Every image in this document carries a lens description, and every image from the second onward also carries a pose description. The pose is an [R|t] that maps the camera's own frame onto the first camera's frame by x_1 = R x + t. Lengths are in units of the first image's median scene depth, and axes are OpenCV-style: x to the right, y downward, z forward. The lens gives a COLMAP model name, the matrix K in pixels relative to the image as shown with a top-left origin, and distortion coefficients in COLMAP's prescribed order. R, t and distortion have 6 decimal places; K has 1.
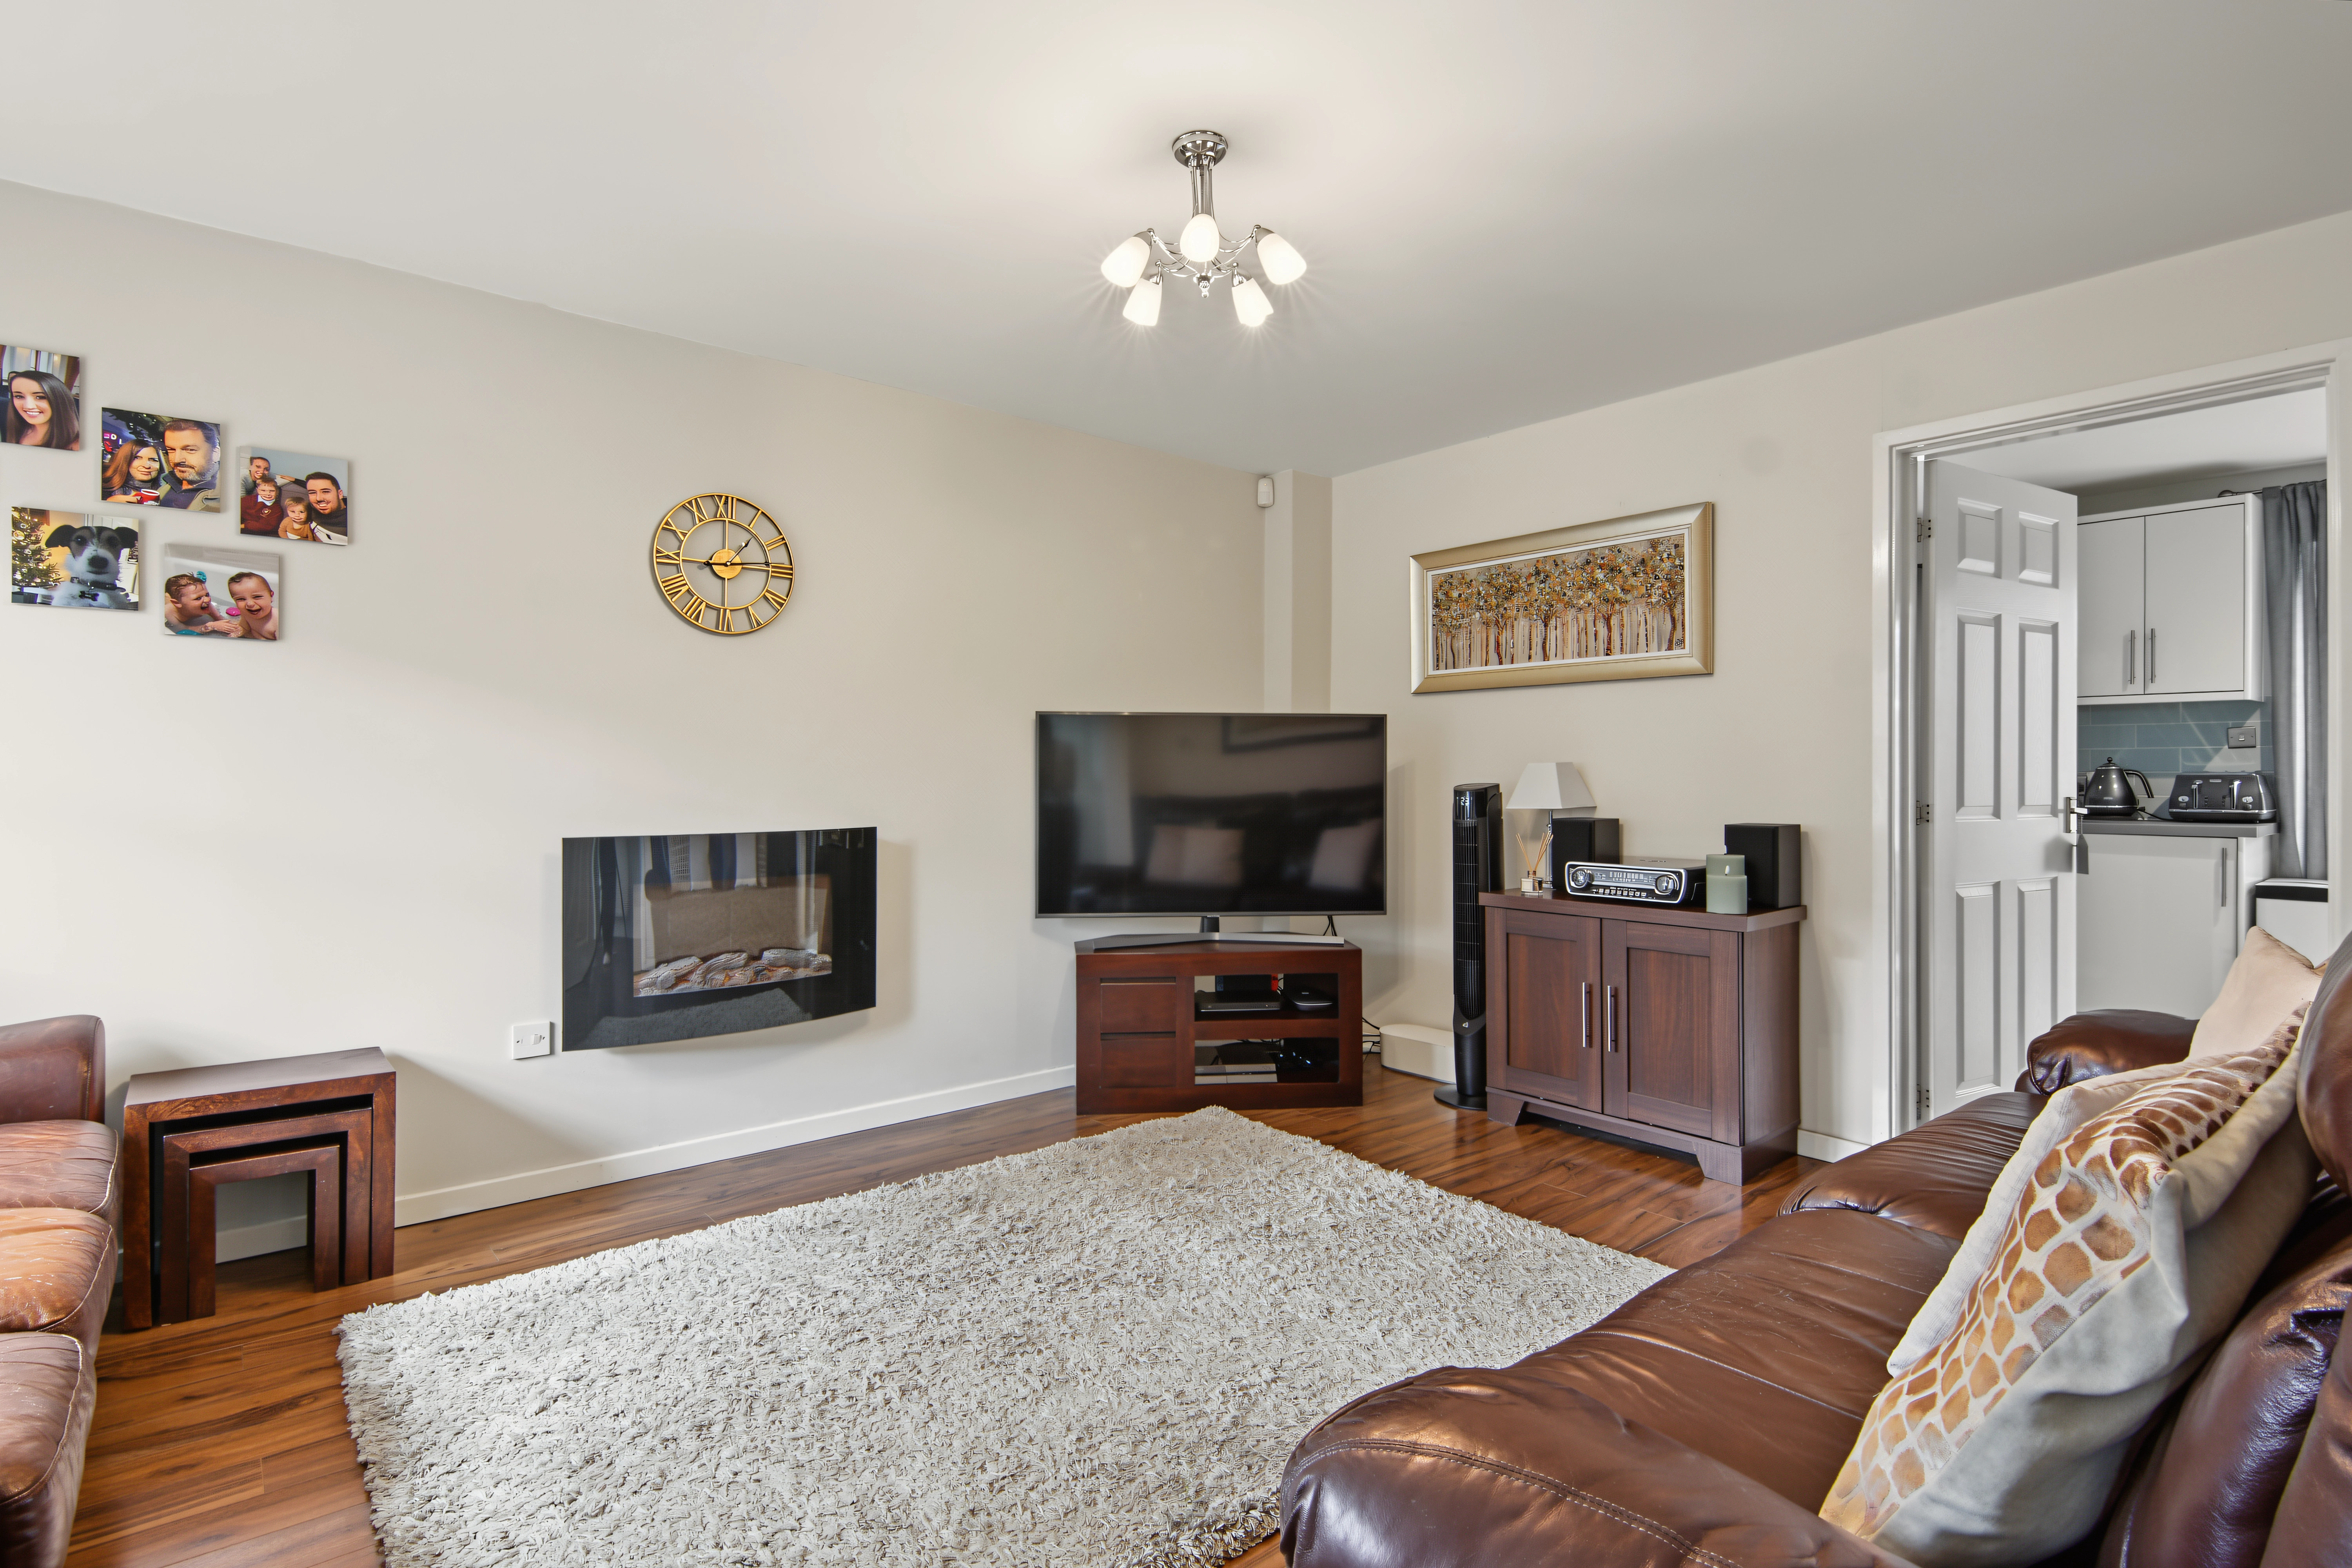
lens RADIAL K [[1133.2, 0, 1143.3], [0, 1133.2, 784.7], [0, 0, 1]] dist [0.002126, -0.000167]
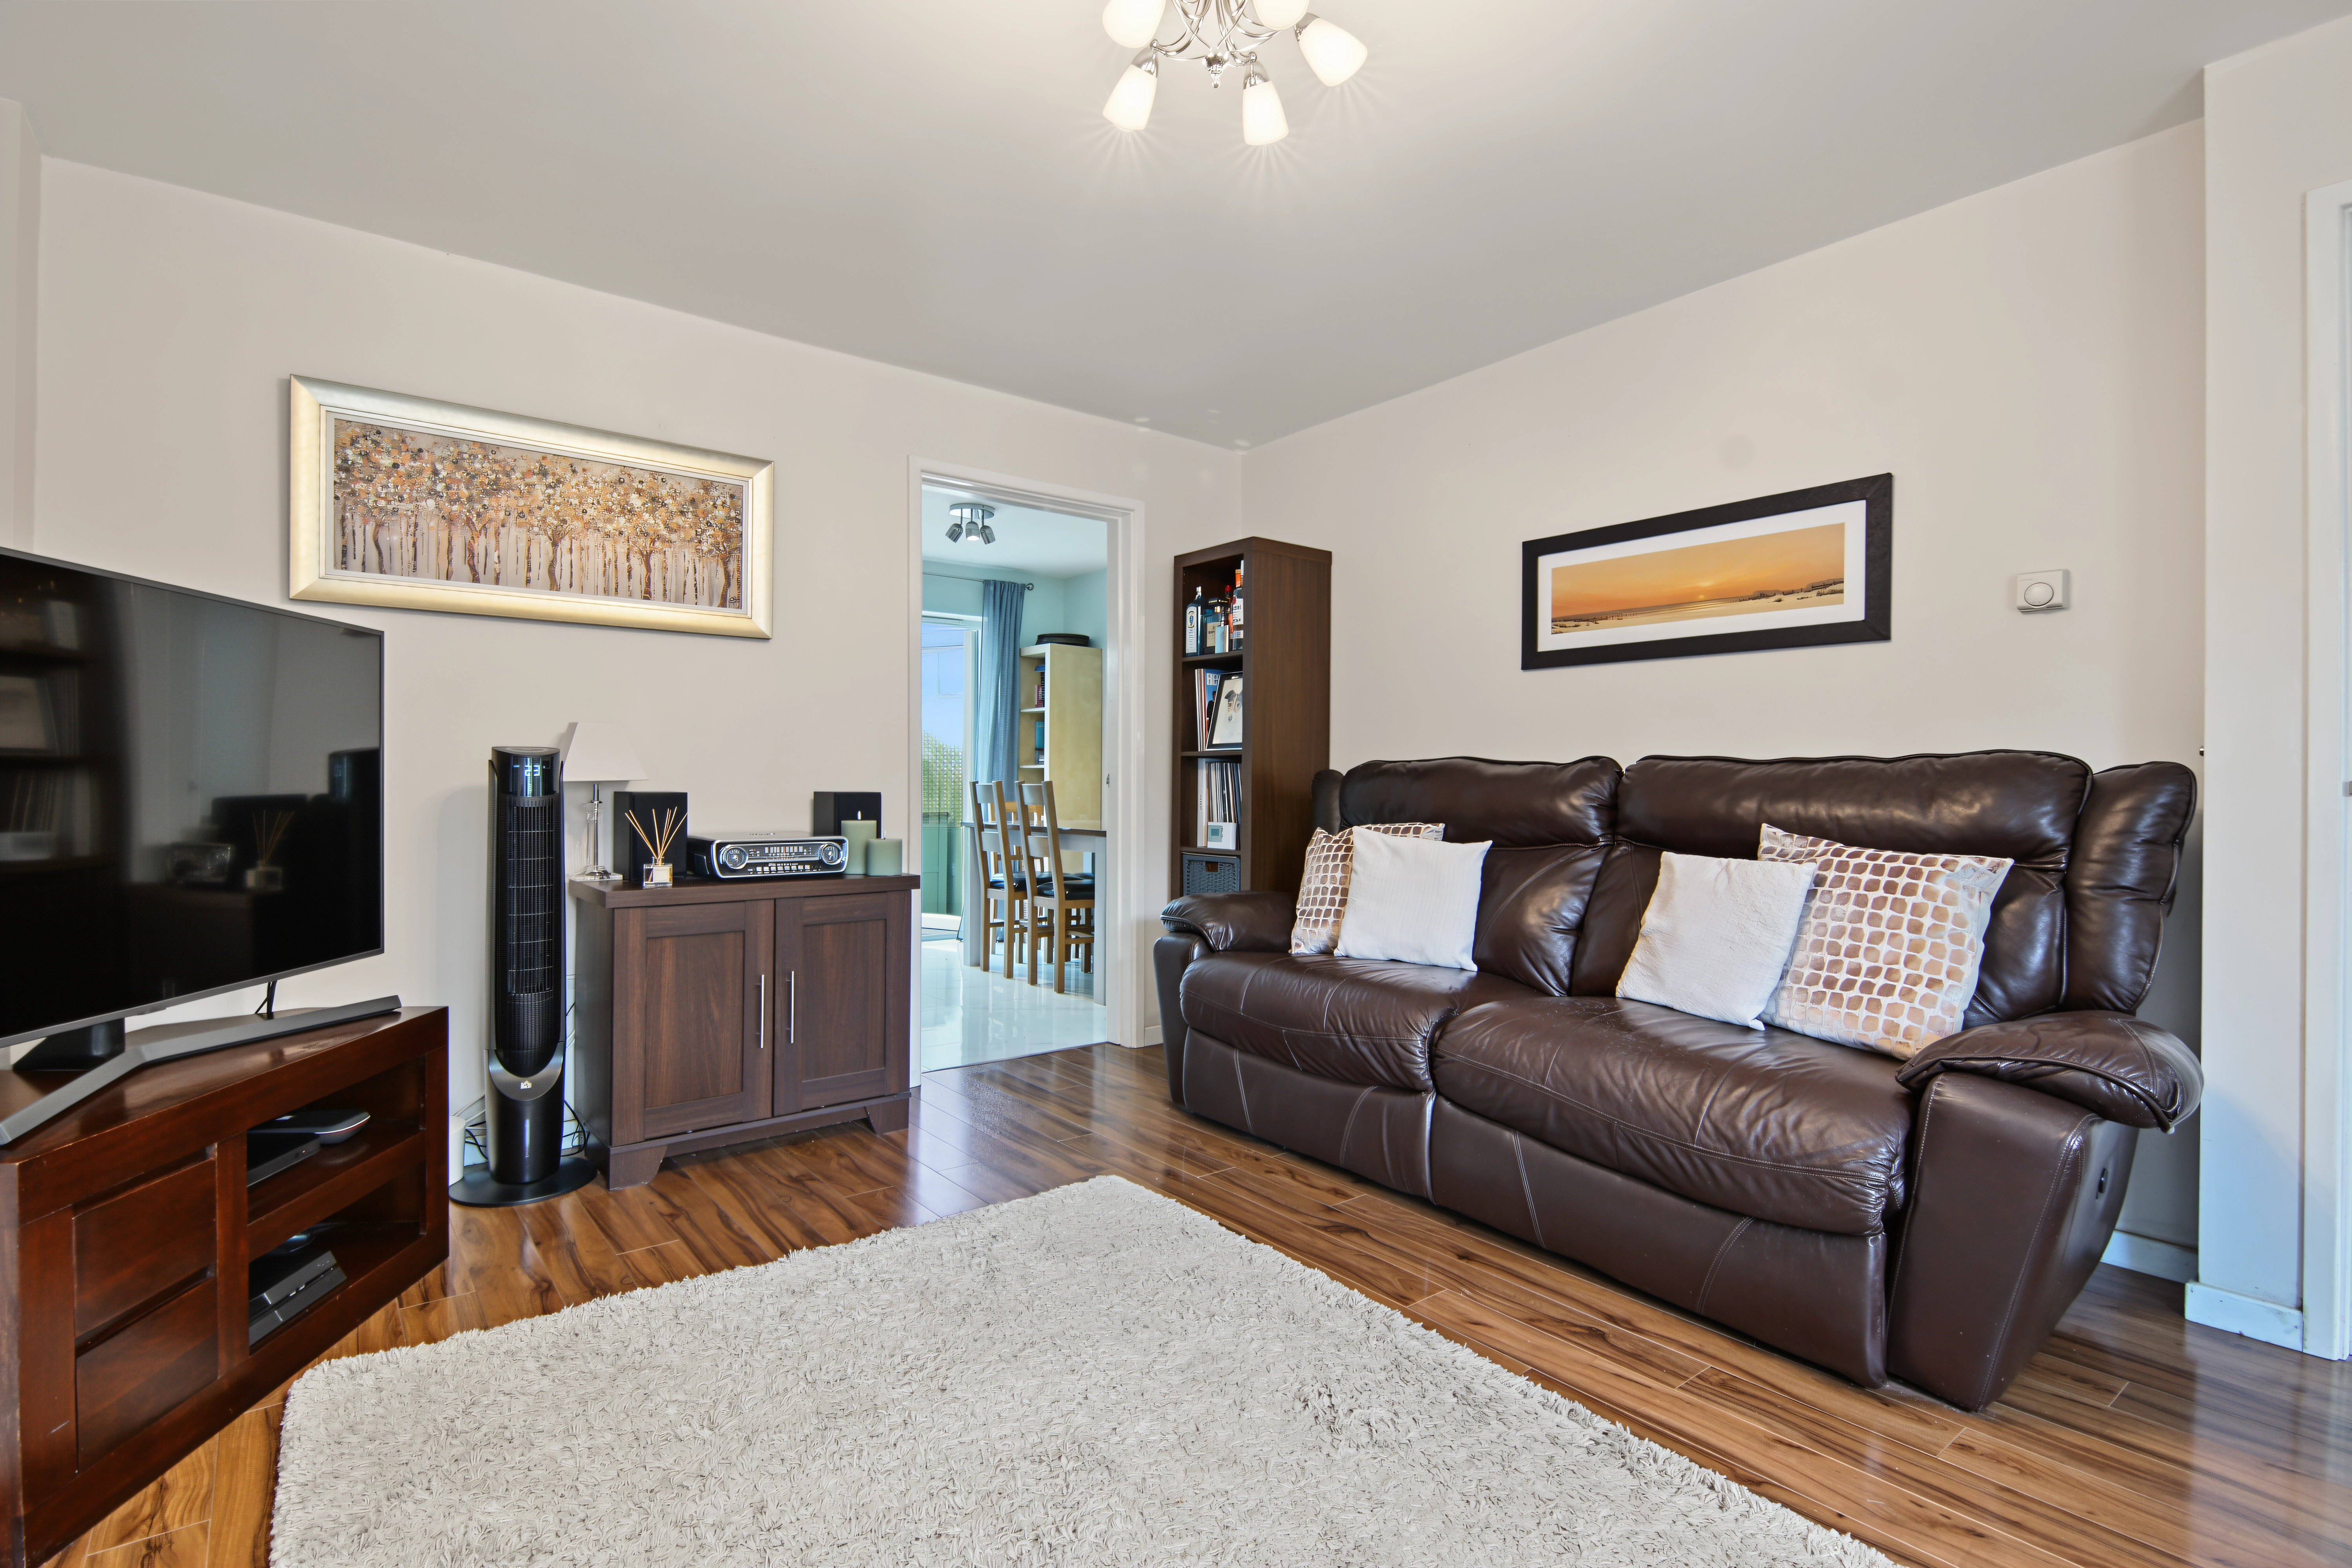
lens RADIAL K [[1133.2, 0, 1143.3], [0, 1133.2, 784.7], [0, 0, 1]] dist [0.002126, -0.000167]
pose [[0.026991, -0.001216, 0.999635, -0.466860], [-0.000478, 0.999999, 0.001229, 0.025459], [-0.999636, -0.000511, 0.026990, 0.663053]]
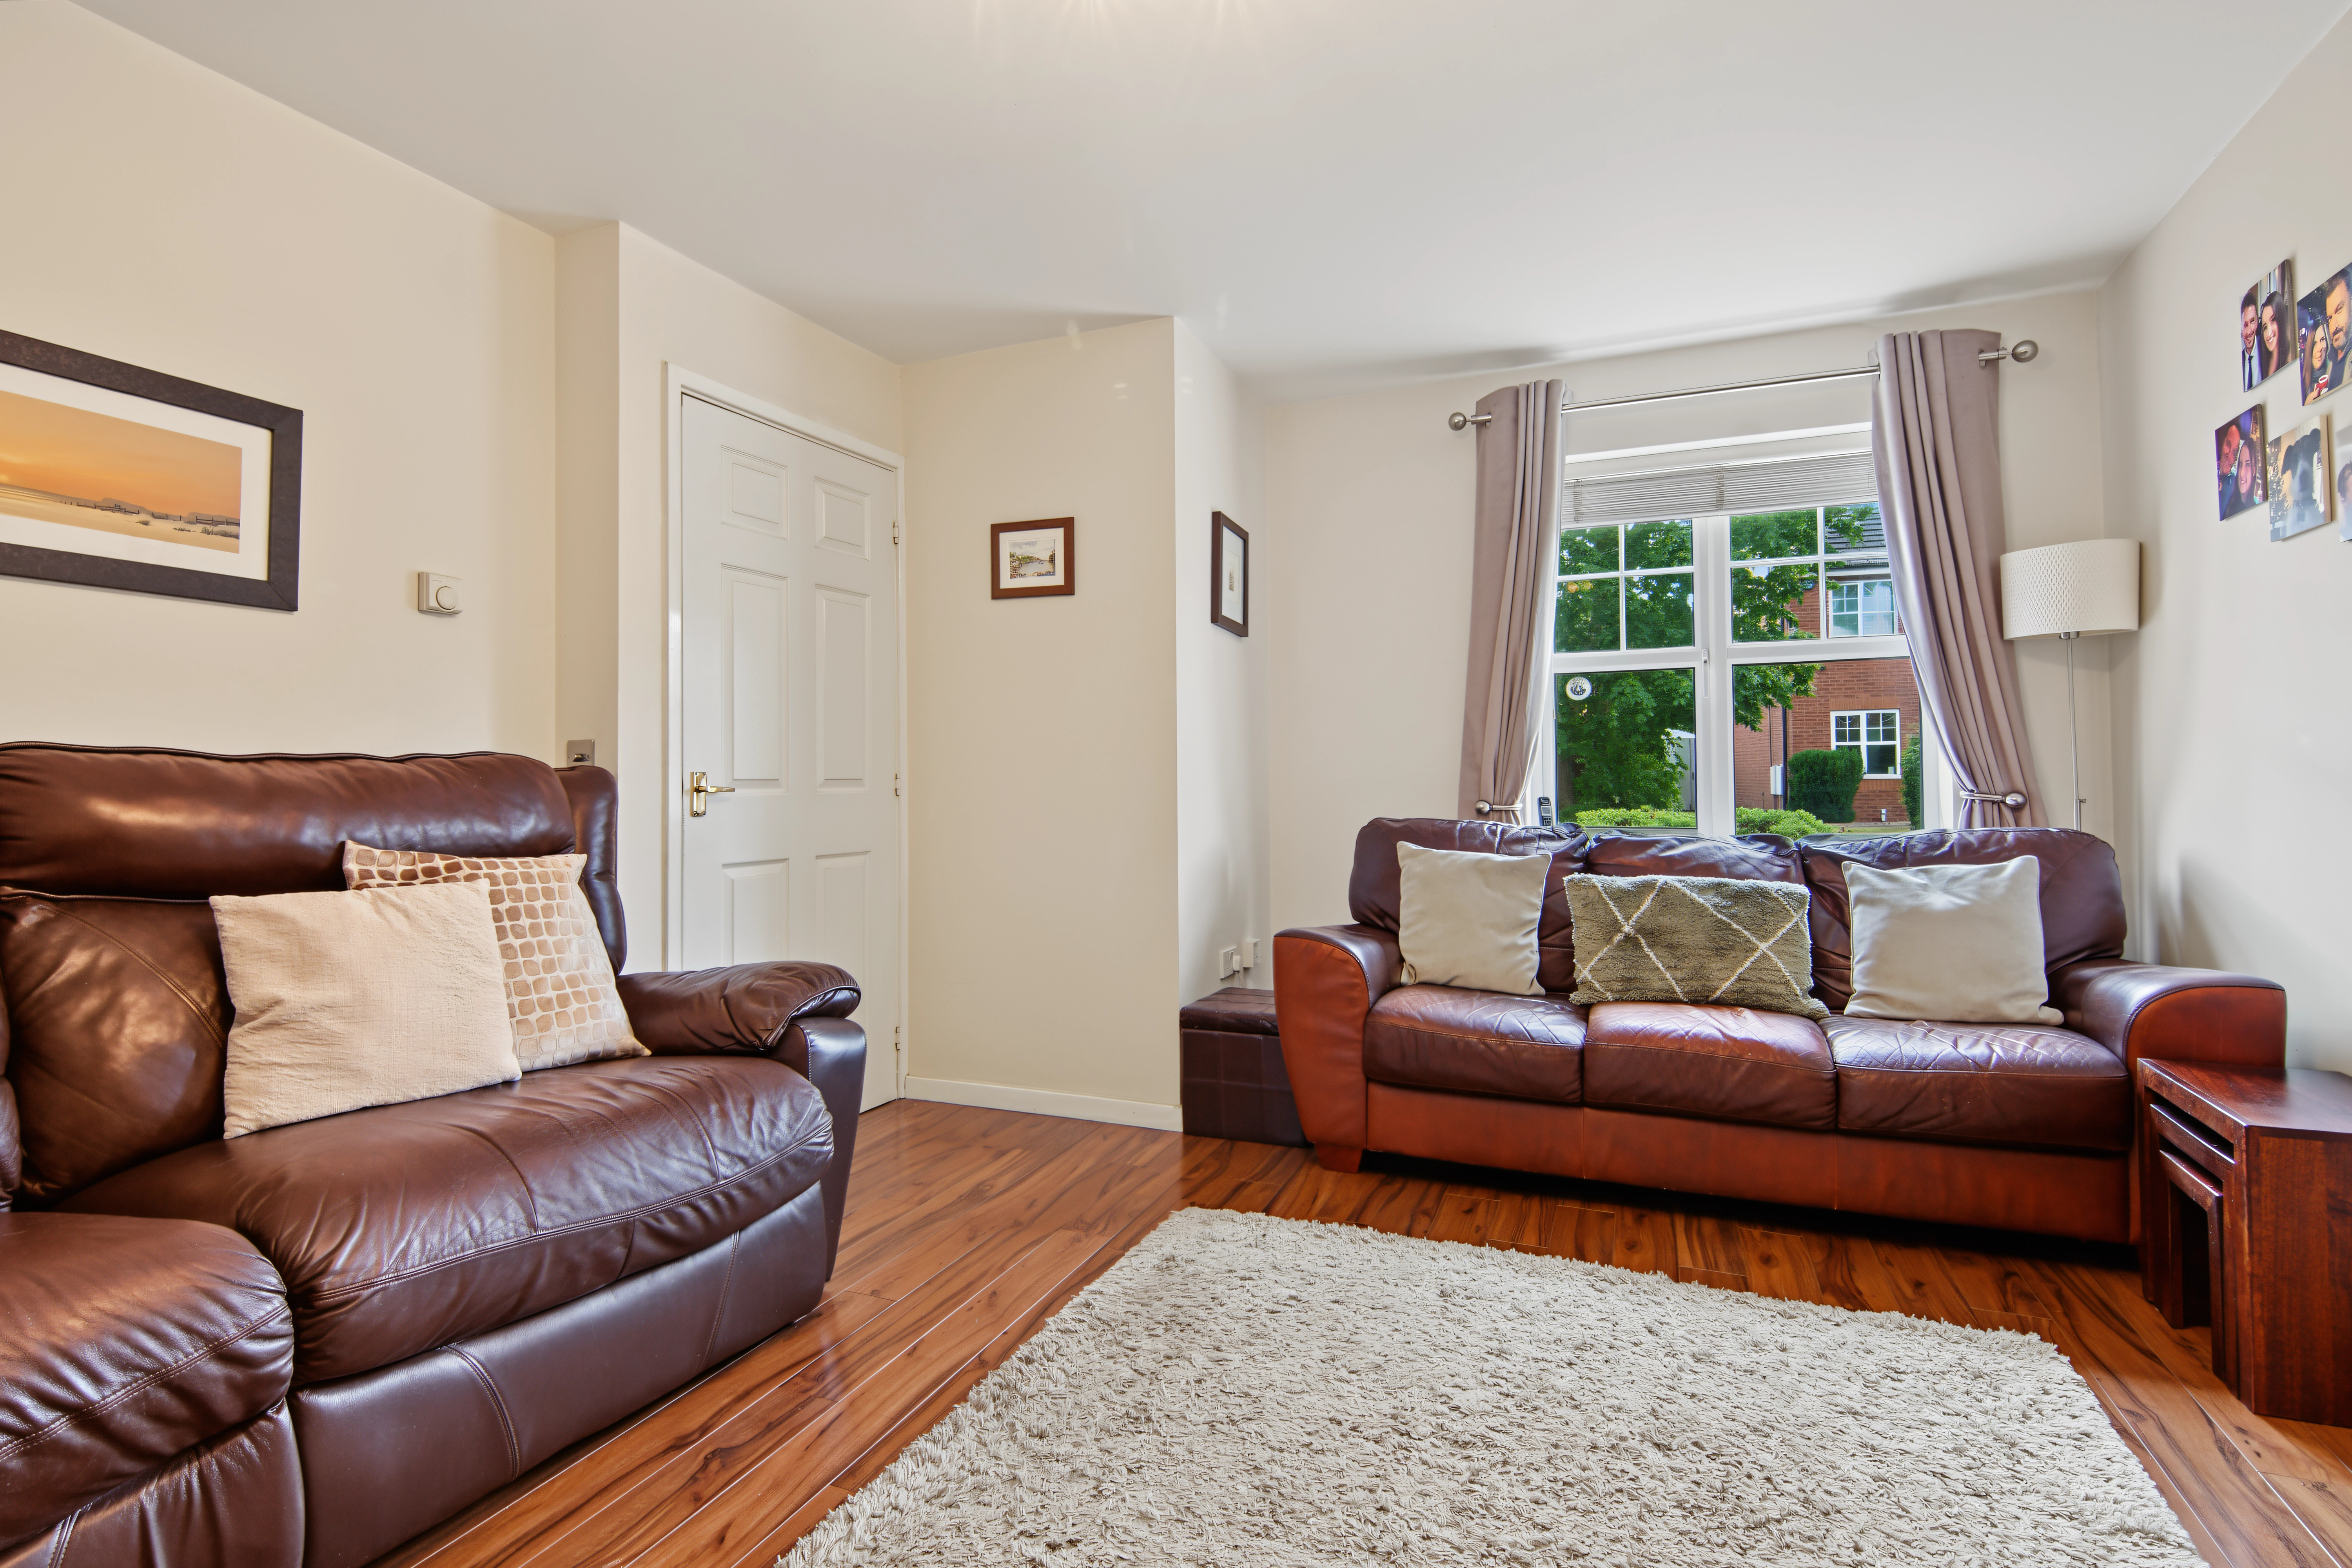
lens RADIAL K [[1149.6, 0, 1166.9], [0, 1149.6, 760.2], [0, 0, 1]] dist [0.029427, -0.024863]
pose [[-0.880082, 0.000207, -0.474822, 0.205655], [0.006268, 0.999918, -0.011181, 0.020714], [0.474780, -0.012816, -0.880011, 0.980219]]
